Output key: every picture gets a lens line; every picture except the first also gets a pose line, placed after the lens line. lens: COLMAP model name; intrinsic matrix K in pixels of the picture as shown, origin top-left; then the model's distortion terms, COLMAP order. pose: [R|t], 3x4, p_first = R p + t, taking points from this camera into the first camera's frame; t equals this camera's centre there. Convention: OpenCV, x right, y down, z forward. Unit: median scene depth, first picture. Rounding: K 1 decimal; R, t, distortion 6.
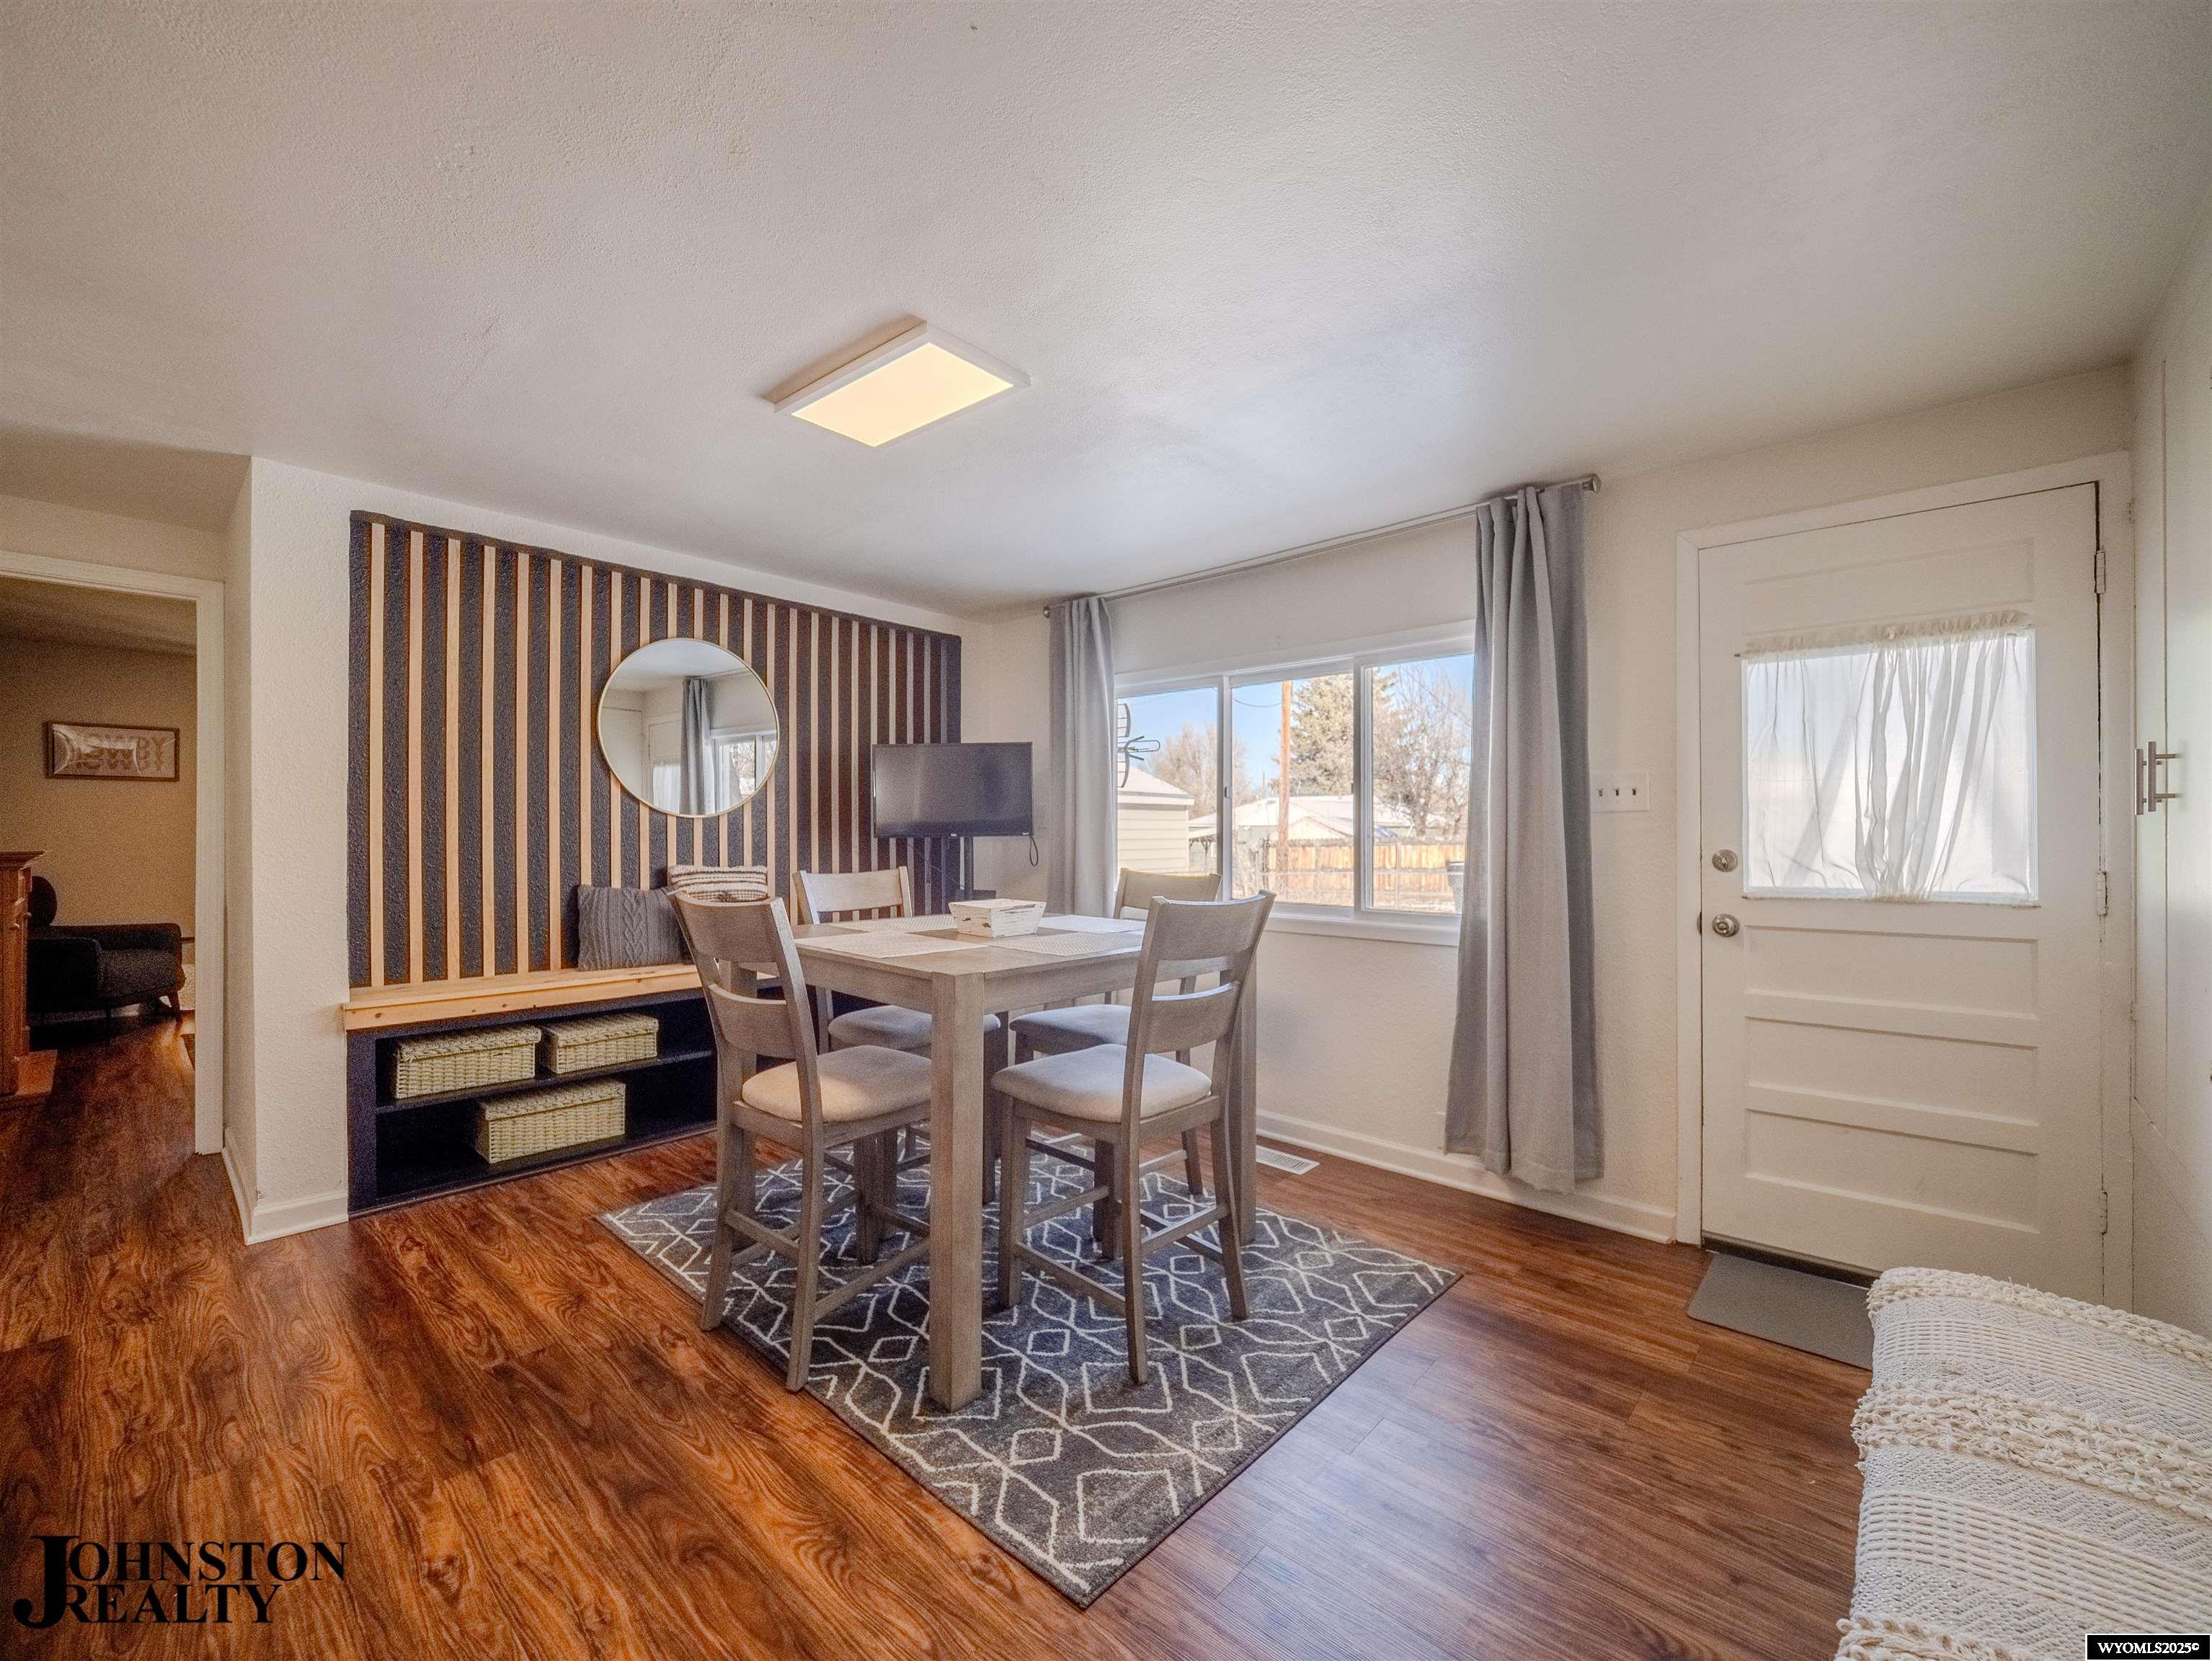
lens RADIAL K [[928.9, 0, 1124.4], [0, 928.9, 826.6], [0, 0, 1]] dist [-0.013357, 0.001125]
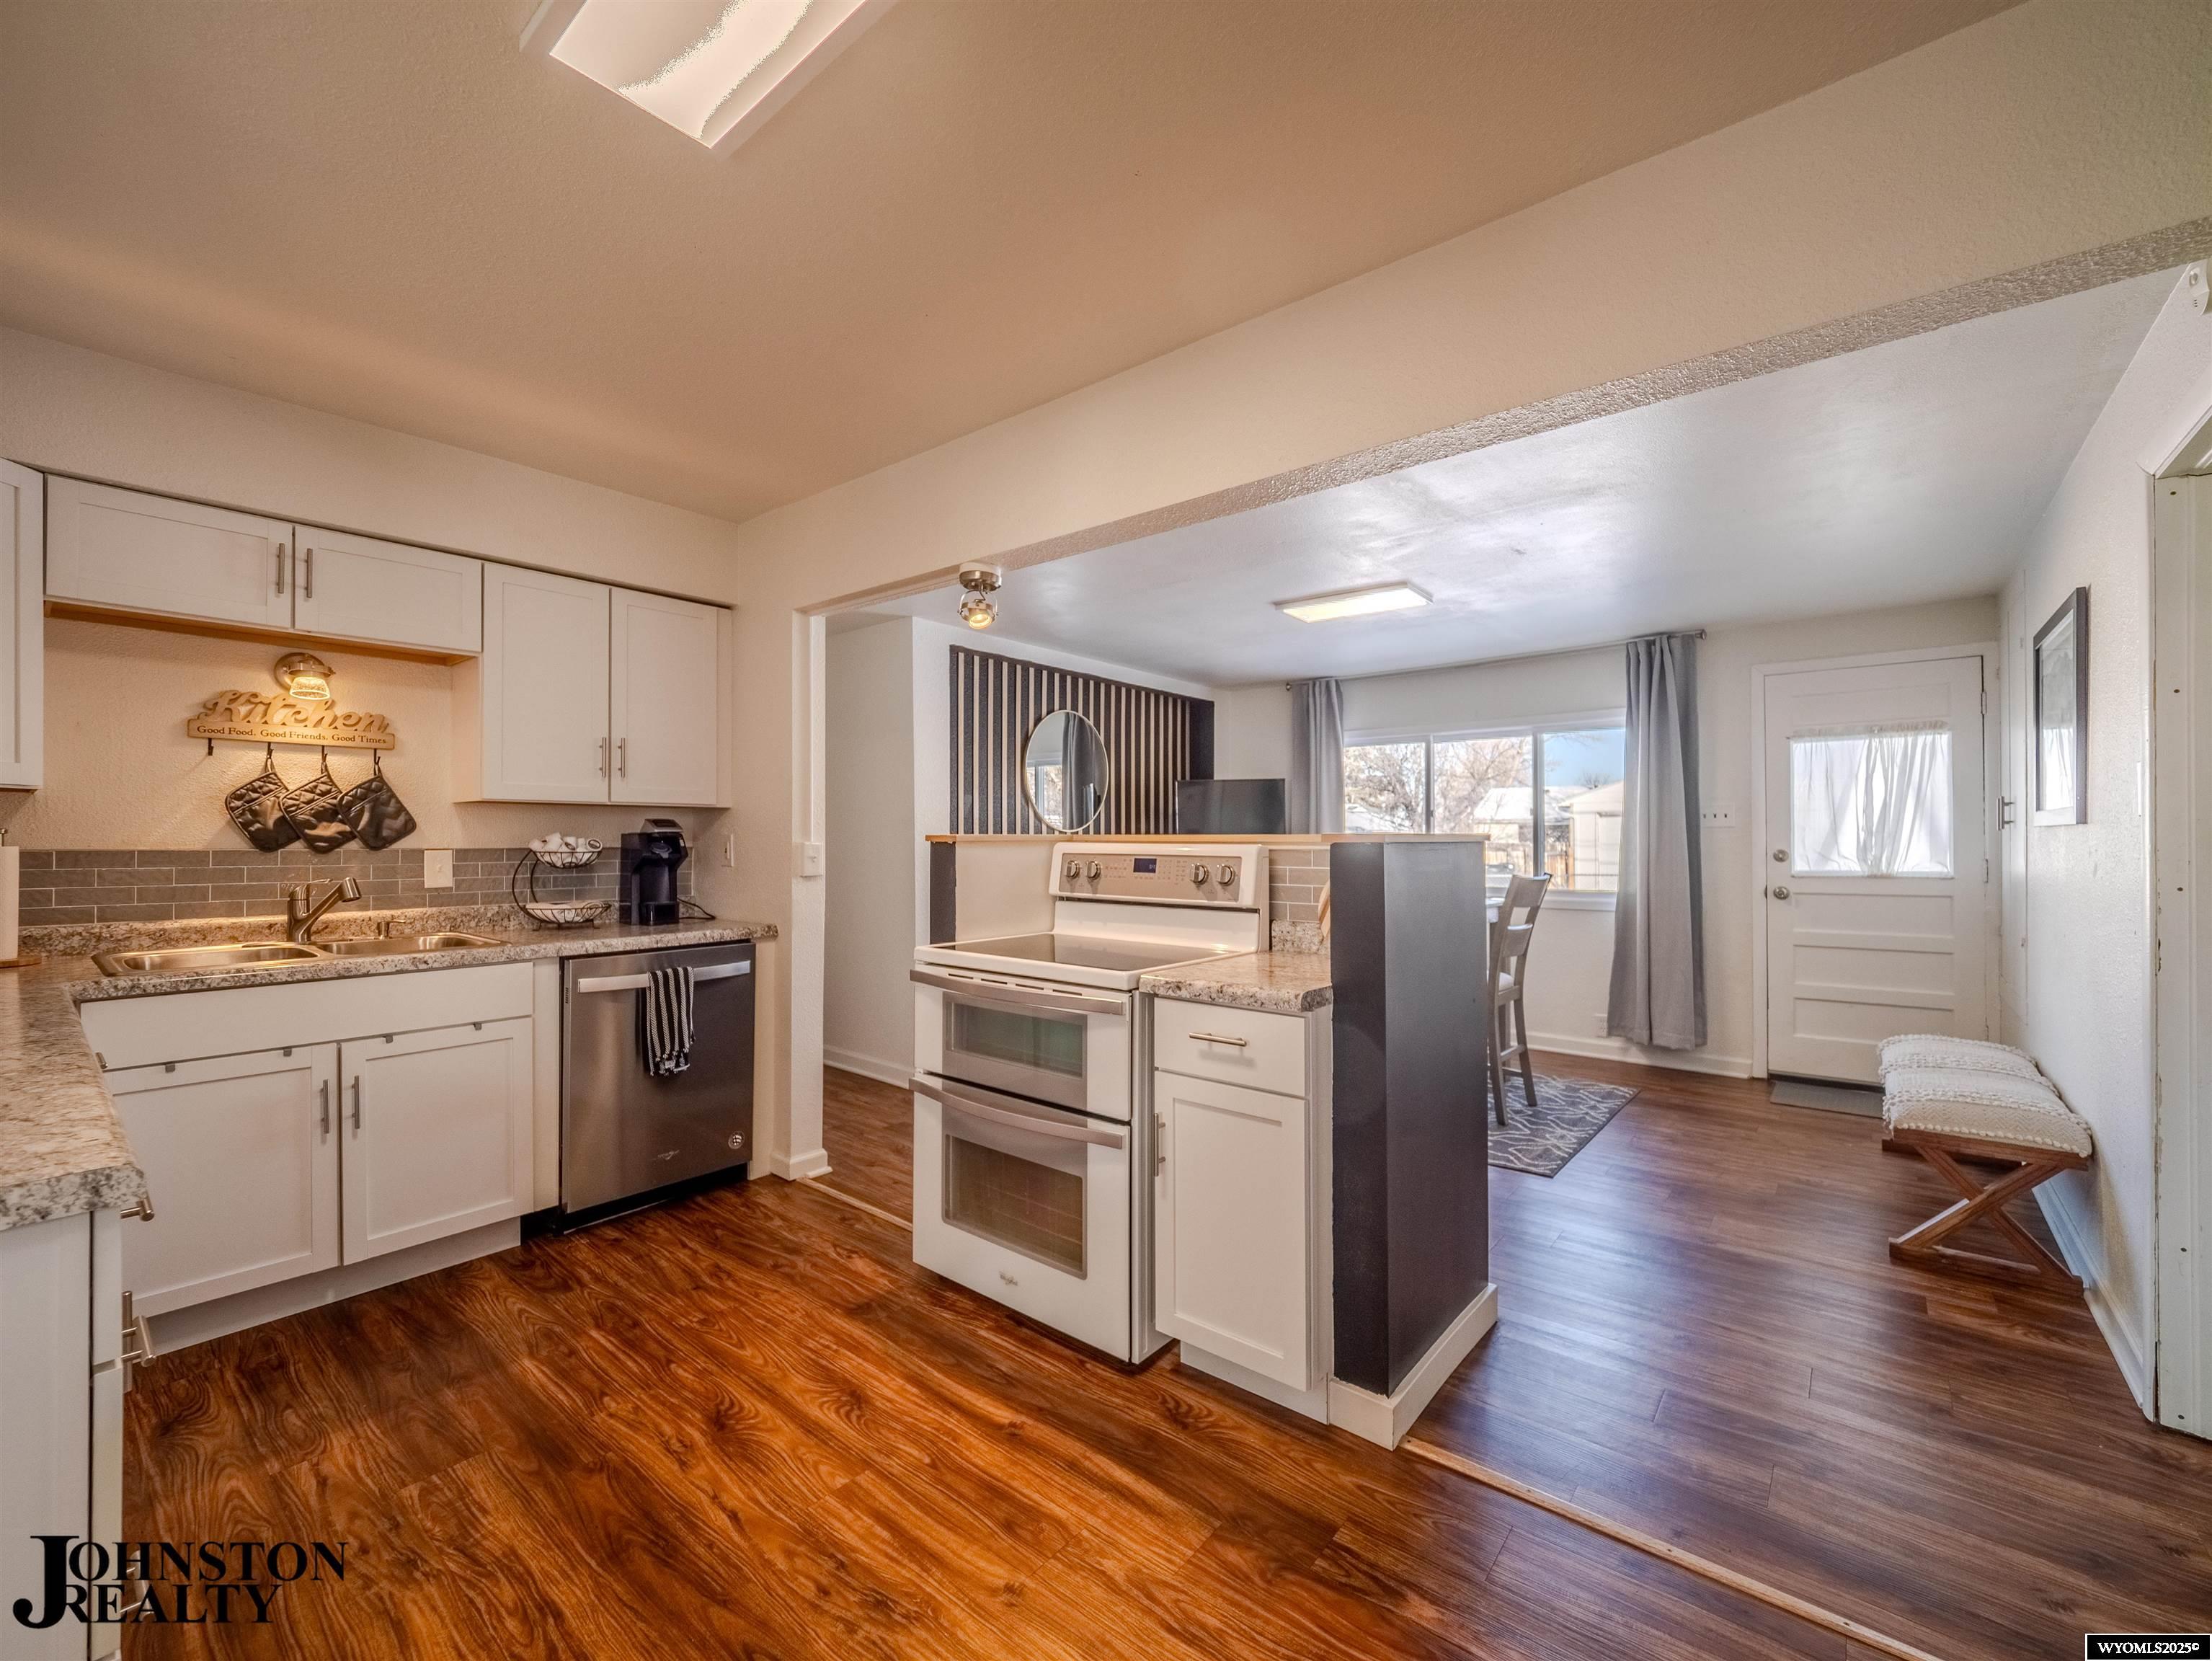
lens RADIAL K [[928.9, 0, 1117.9], [0, 928.9, 836.1], [0, 0, 1]] dist [-0.013357, 0.001125]
pose [[0.999522, -0.005035, 0.030515, -0.640579], [0.004980, 0.999986, 0.001886, -0.009464], [-0.030524, -0.001734, 0.999533, -0.688144]]
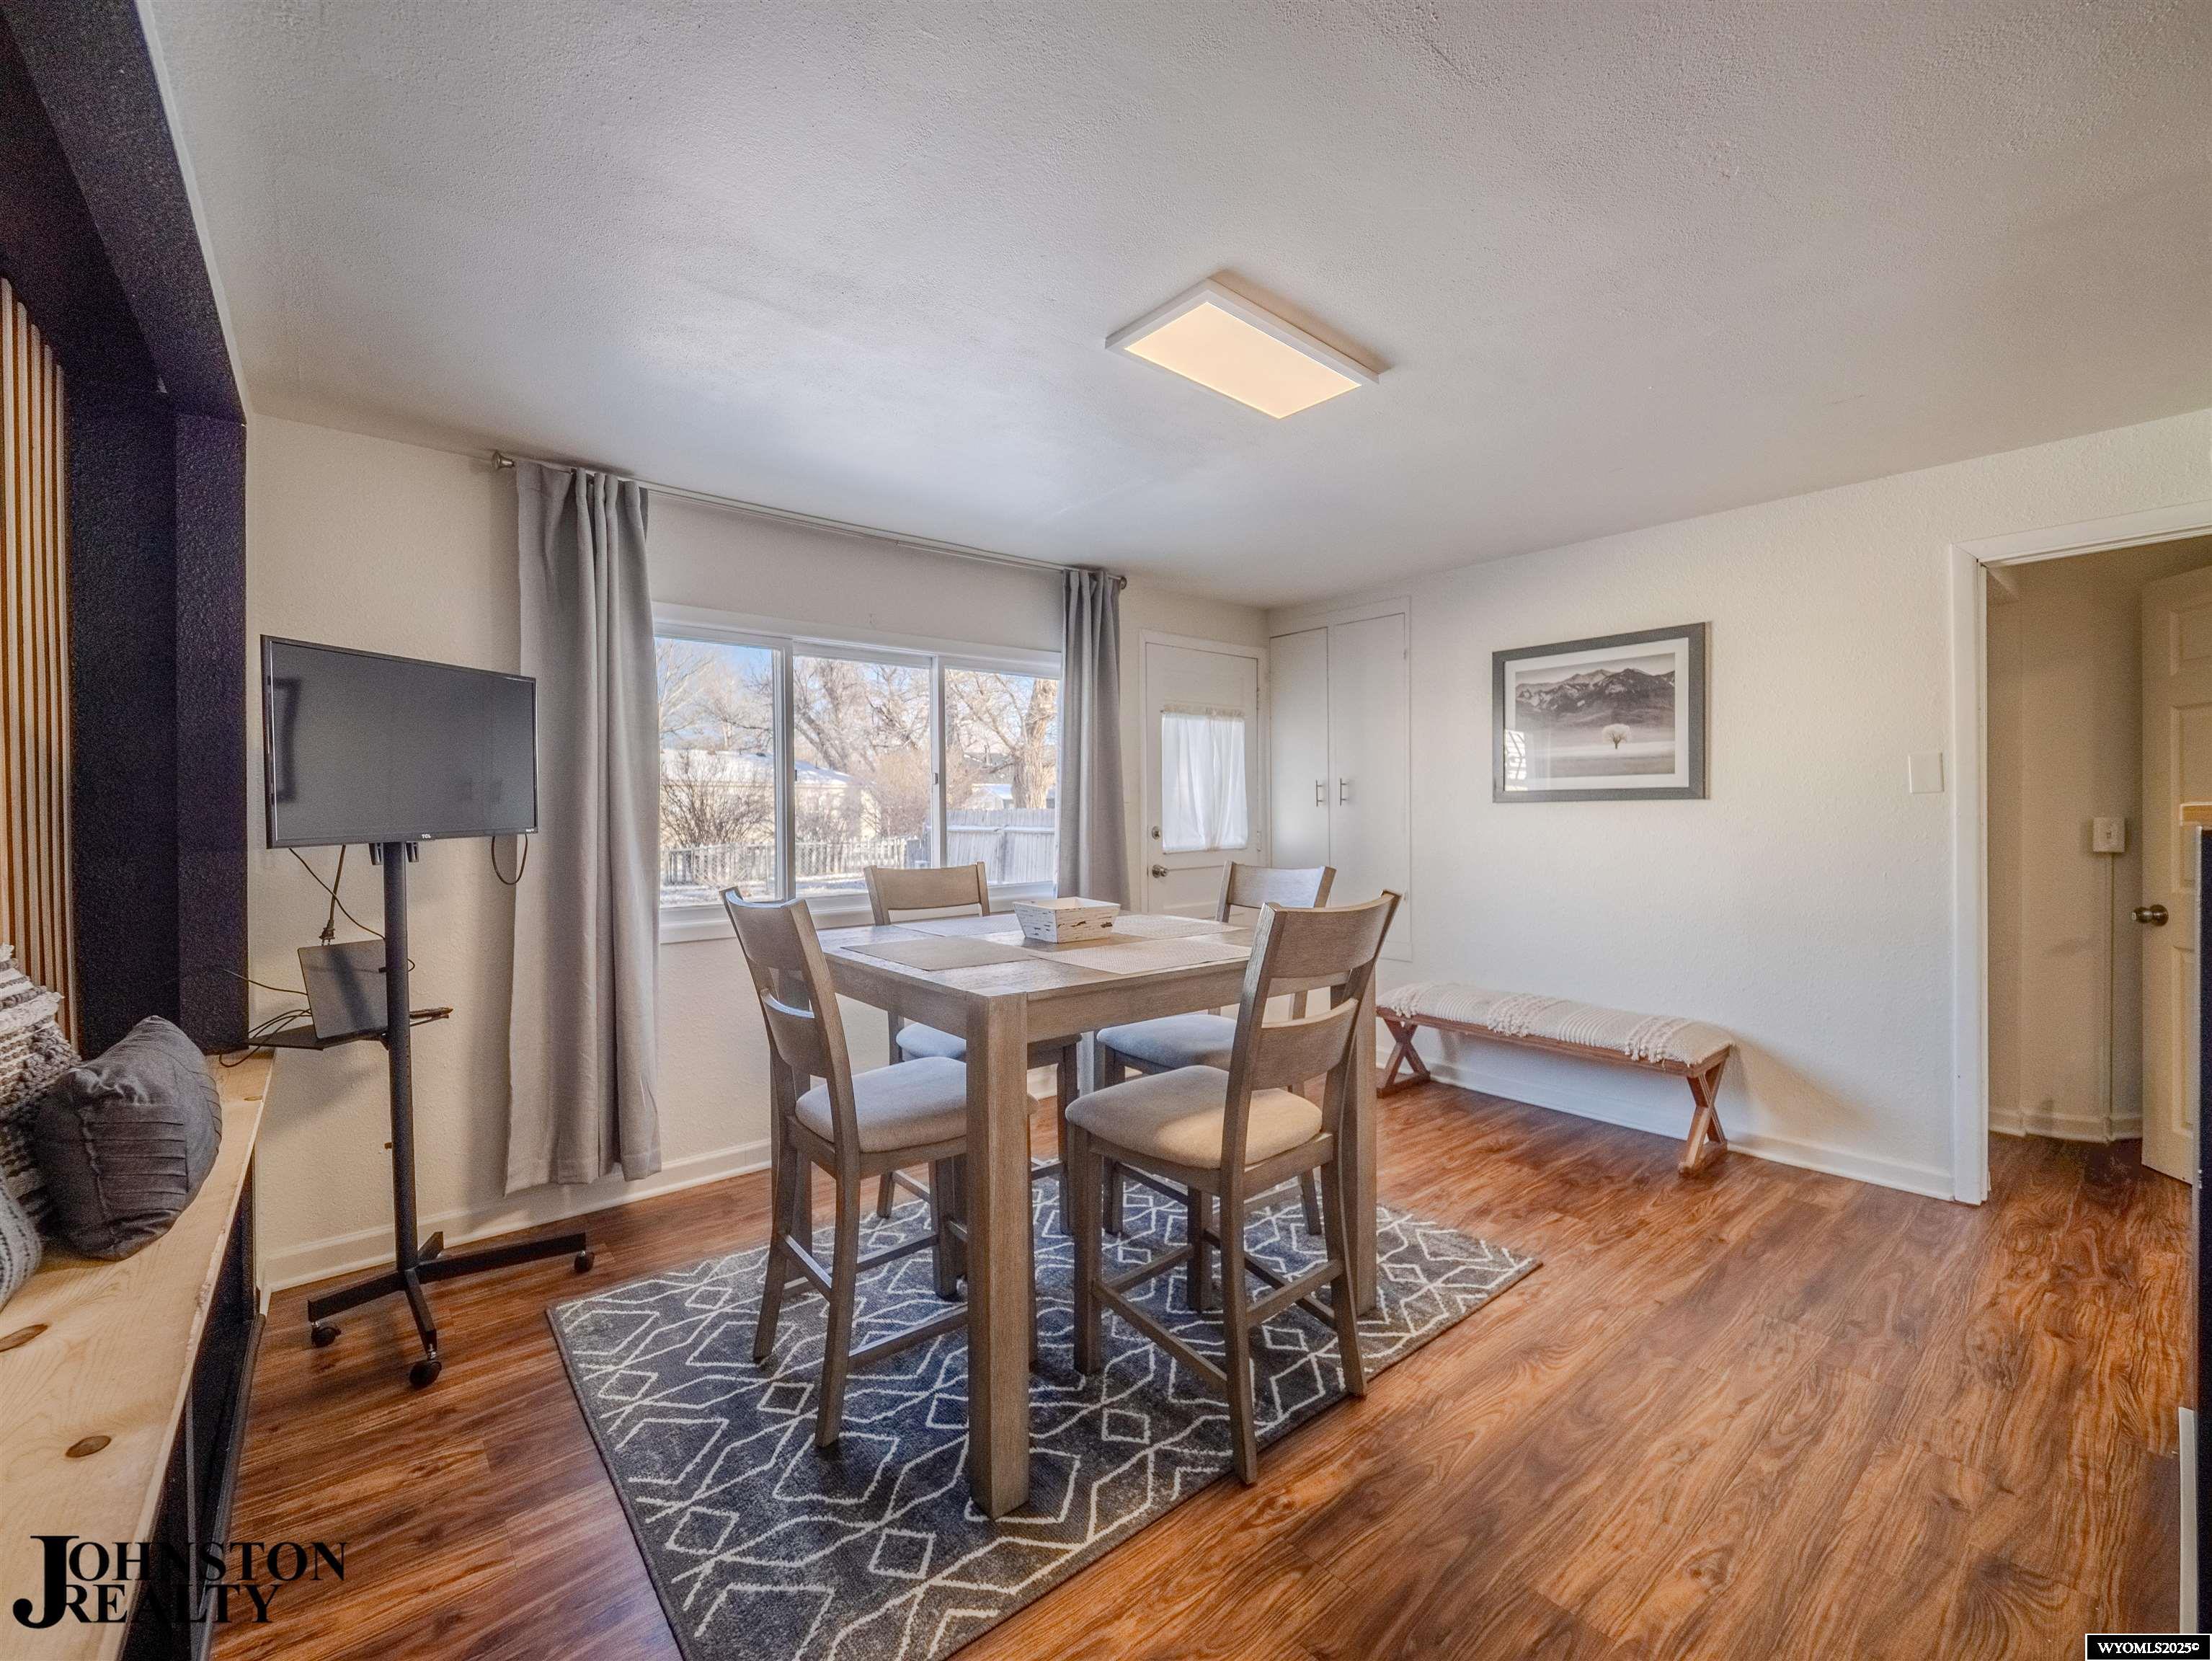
lens RADIAL K [[928.9, 0, 1107.4], [0, 928.9, 822.8], [0, 0, 1]] dist [-0.013357, 0.001125]
pose [[0.147115, -0.014852, 0.989008, -1.003325], [0.005066, 0.999885, 0.014262, -0.005967], [-0.989106, 0.002913, 0.147173, 0.830880]]
